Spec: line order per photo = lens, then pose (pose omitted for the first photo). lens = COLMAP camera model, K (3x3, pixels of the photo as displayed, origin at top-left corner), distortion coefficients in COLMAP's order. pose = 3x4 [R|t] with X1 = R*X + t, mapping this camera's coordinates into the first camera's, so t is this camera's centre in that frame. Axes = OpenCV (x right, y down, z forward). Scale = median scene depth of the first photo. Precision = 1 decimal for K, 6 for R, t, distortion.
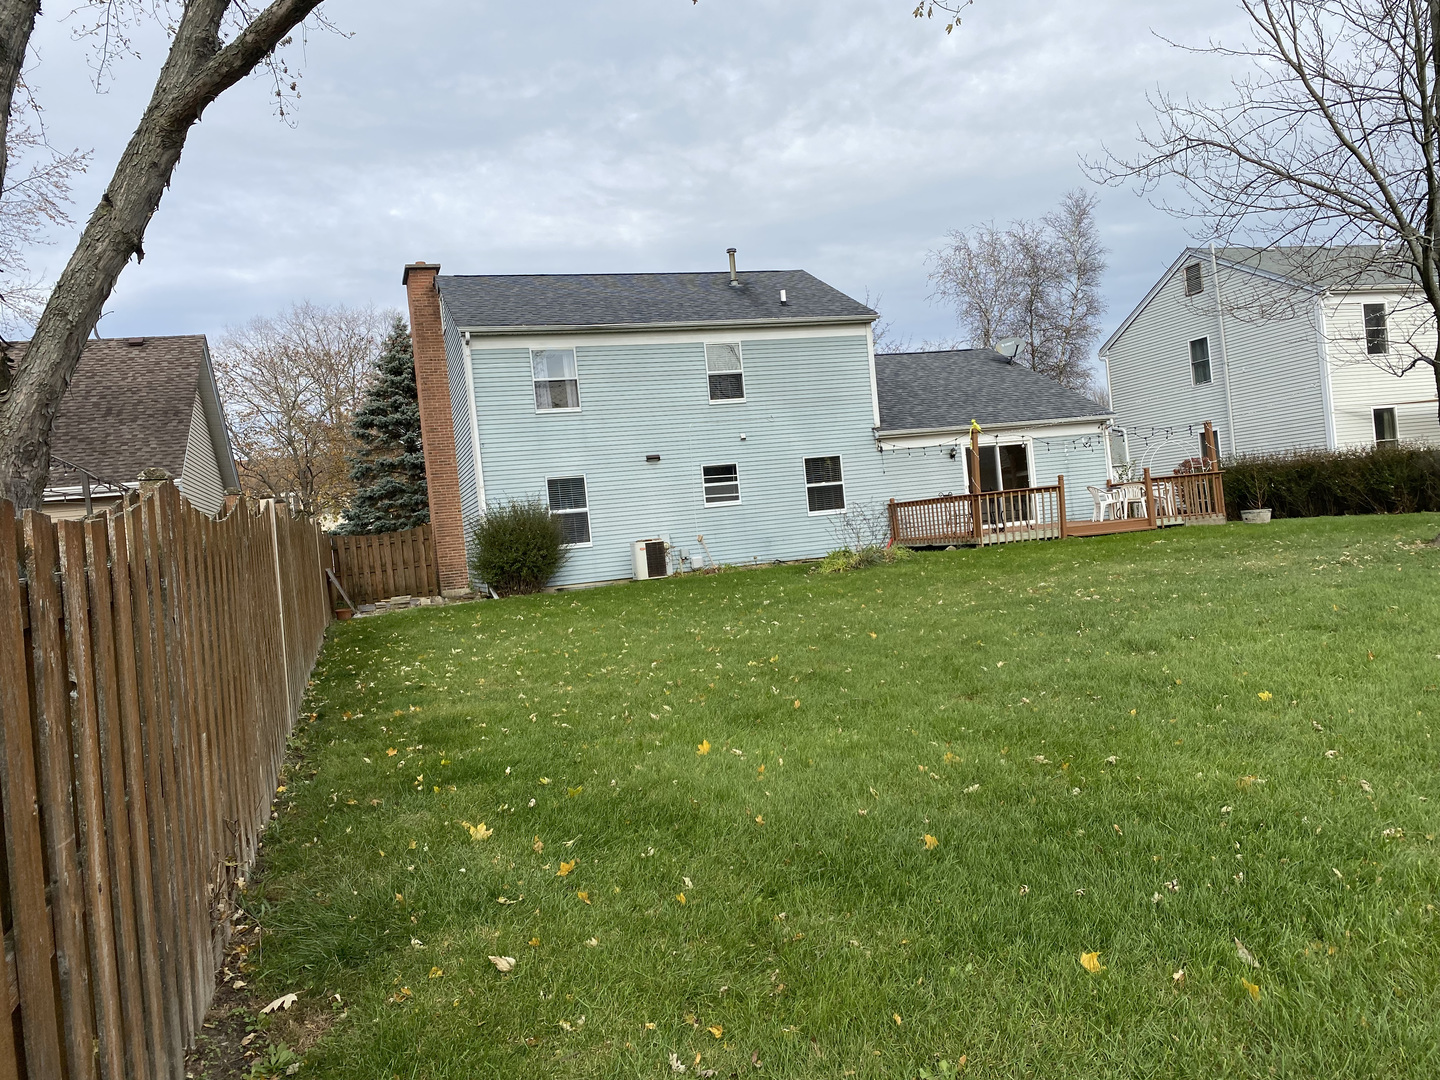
lens RADIAL K [[1113.3, 0, 721.2], [0, 1113.3, 540.5], [0, 0, 1]] dist [0.007375, -0.010355]
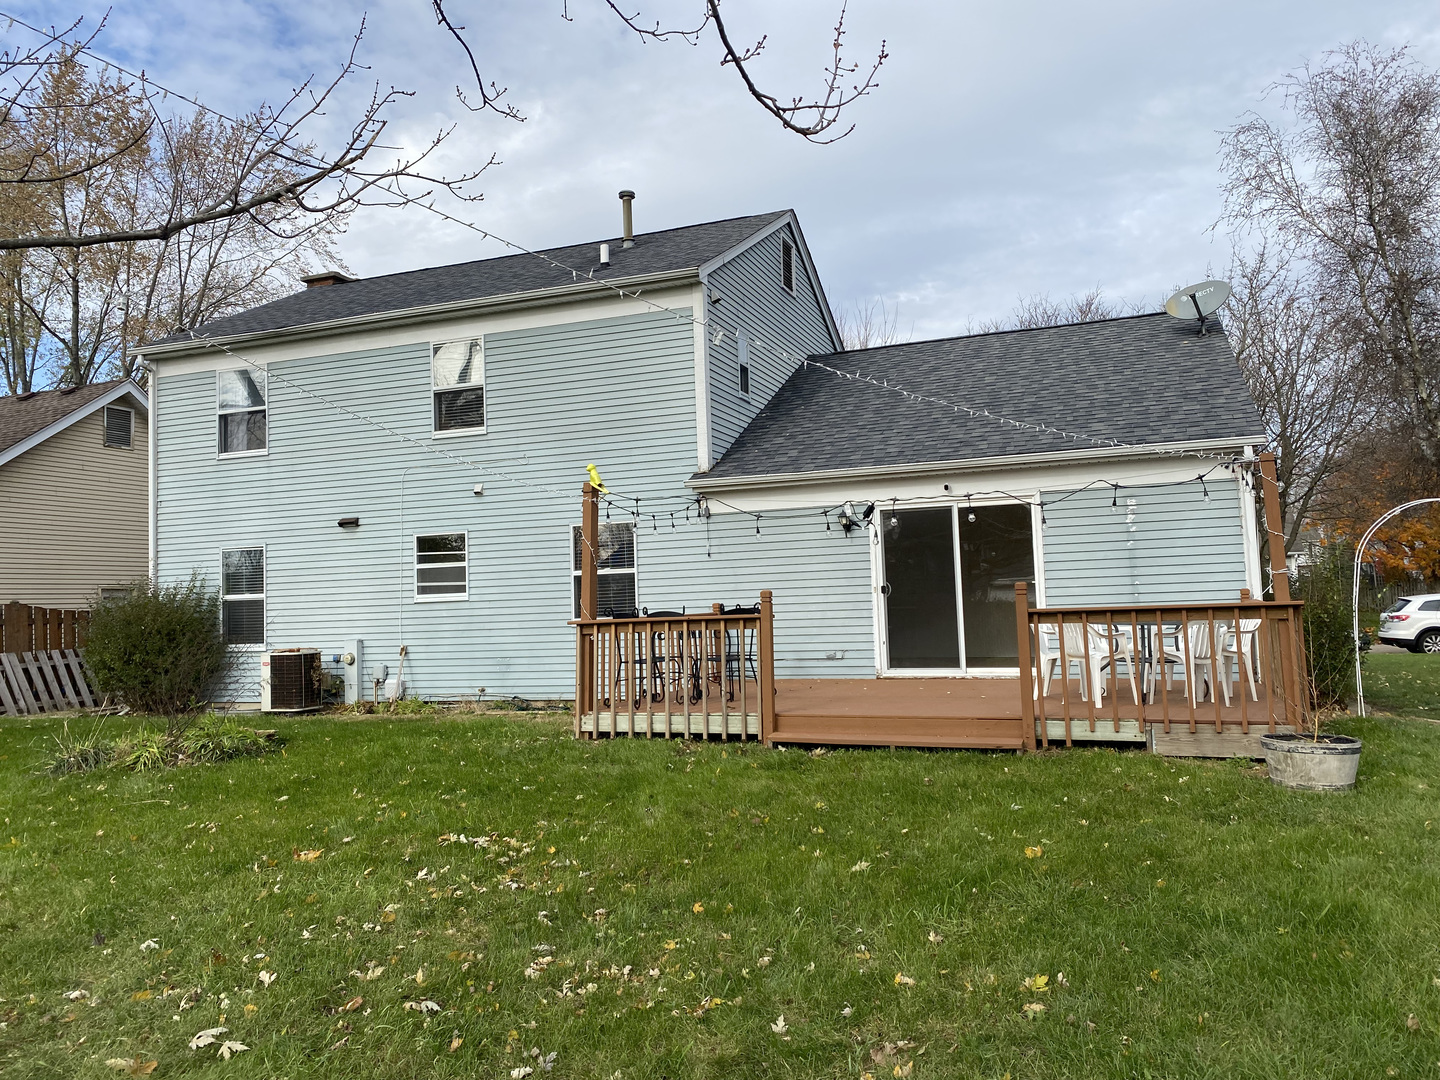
lens RADIAL K [[1113.3, 0, 719.2], [0, 1113.3, 534.8], [0, 0, 1]] dist [0.007375, -0.010355]
pose [[0.811273, 0.032487, -0.583764, 0.490181], [-0.038603, 0.999253, 0.001962, -0.075258], [0.583392, 0.020944, 0.811921, 0.581772]]
